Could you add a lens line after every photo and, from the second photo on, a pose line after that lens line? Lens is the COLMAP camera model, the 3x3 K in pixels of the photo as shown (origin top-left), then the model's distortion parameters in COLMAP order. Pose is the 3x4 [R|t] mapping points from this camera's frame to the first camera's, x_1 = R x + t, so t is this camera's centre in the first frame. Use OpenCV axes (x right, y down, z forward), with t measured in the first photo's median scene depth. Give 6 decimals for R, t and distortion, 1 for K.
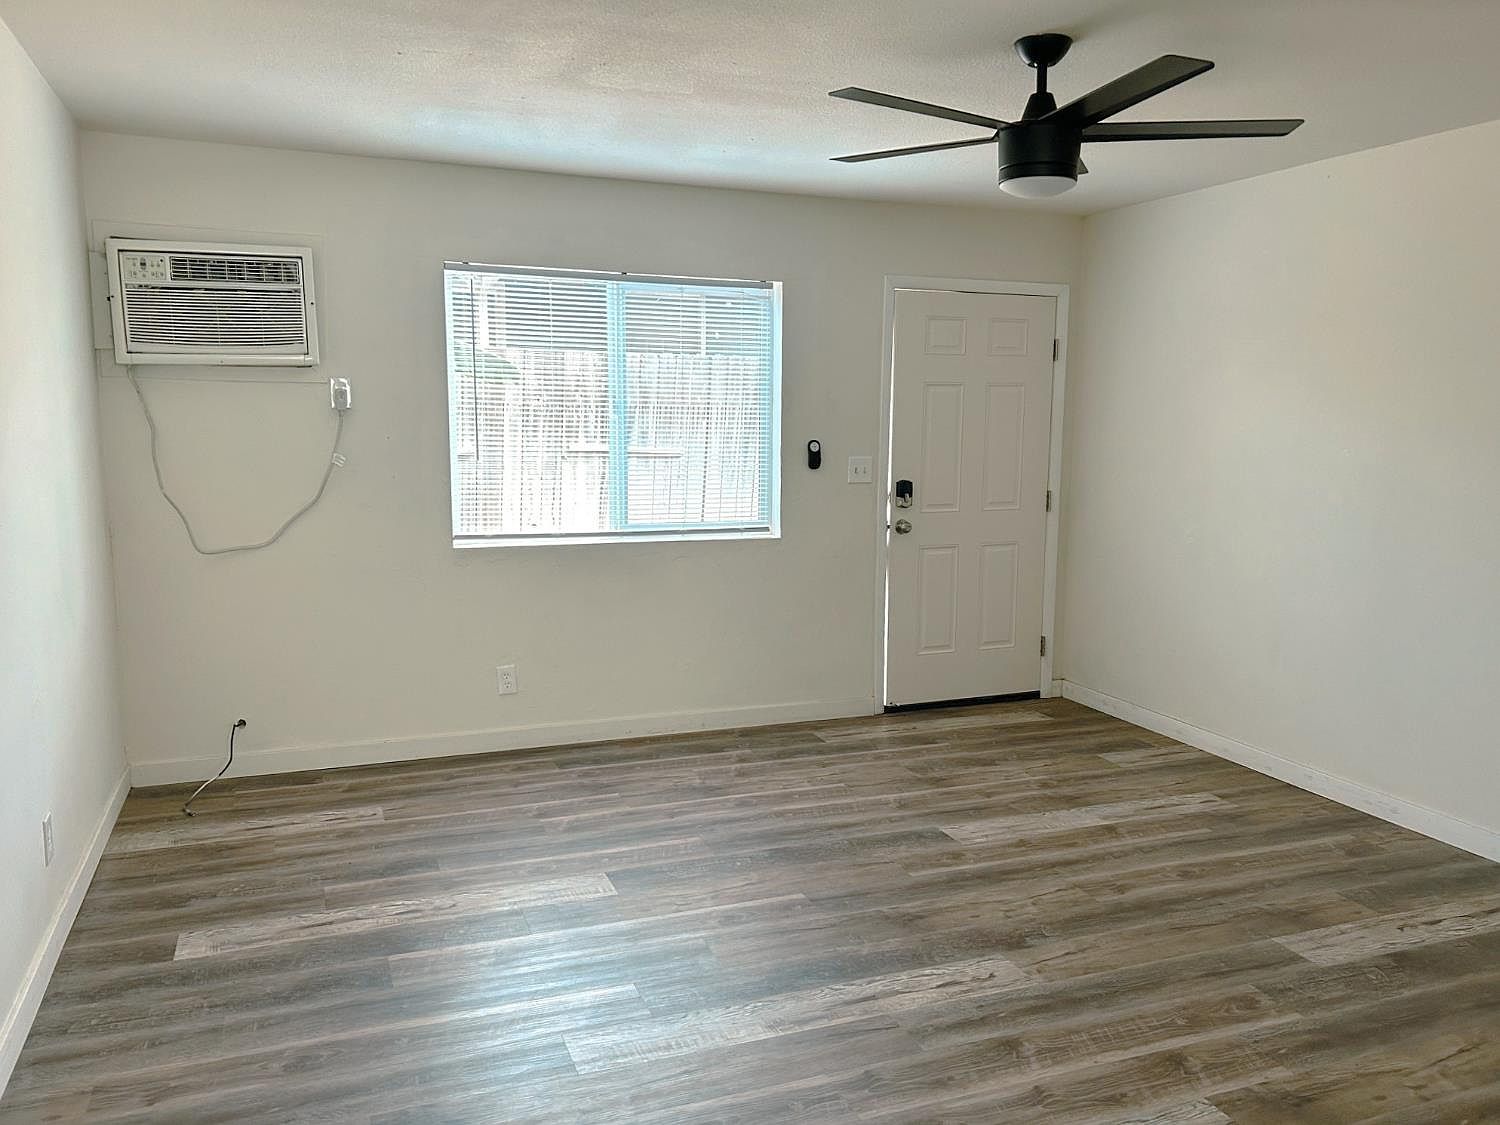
lens RADIAL K [[1142.2, 0, 750.0], [0, 1142.2, 562.5], [0, 0, 1]] dist [0.058319, -0.057681]
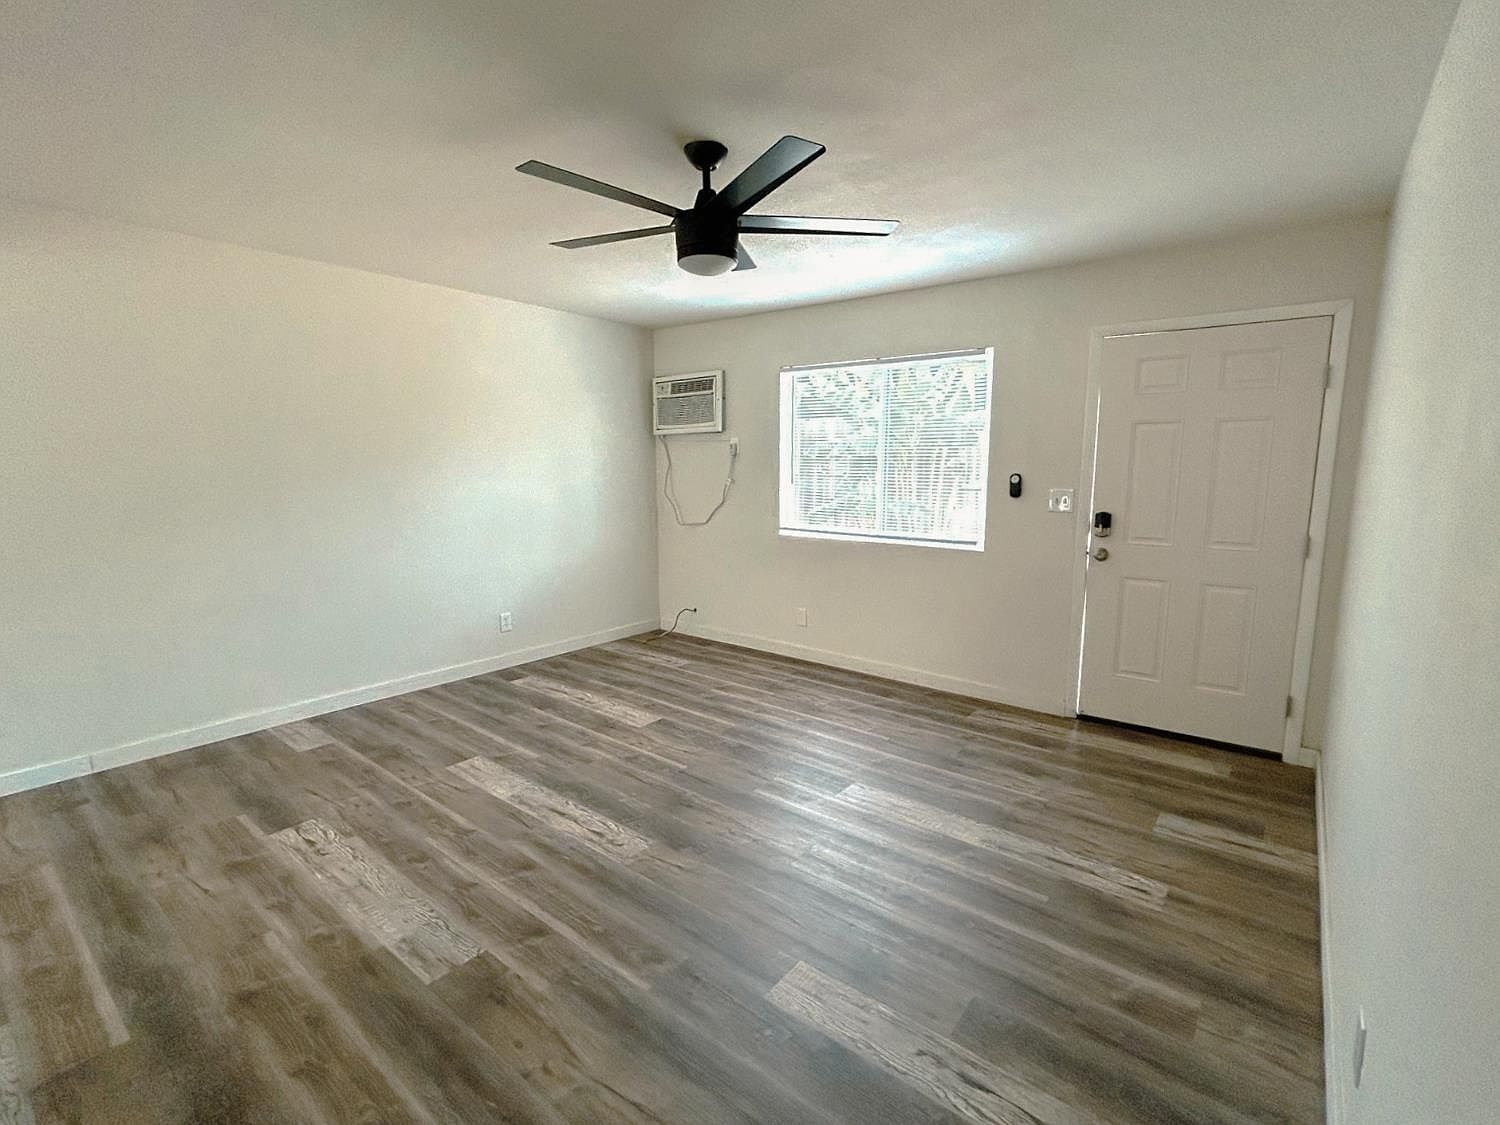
lens RADIAL K [[697.5, 0, 754.7], [0, 697.5, 566.8], [0, 0, 1]] dist [0.000683, 0.000087]
pose [[0.502832, 0.121912, -0.855744, 0.659264], [-0.110564, 0.990943, 0.076206, -0.041709], [0.857284, 0.056295, 0.511757, 0.459406]]
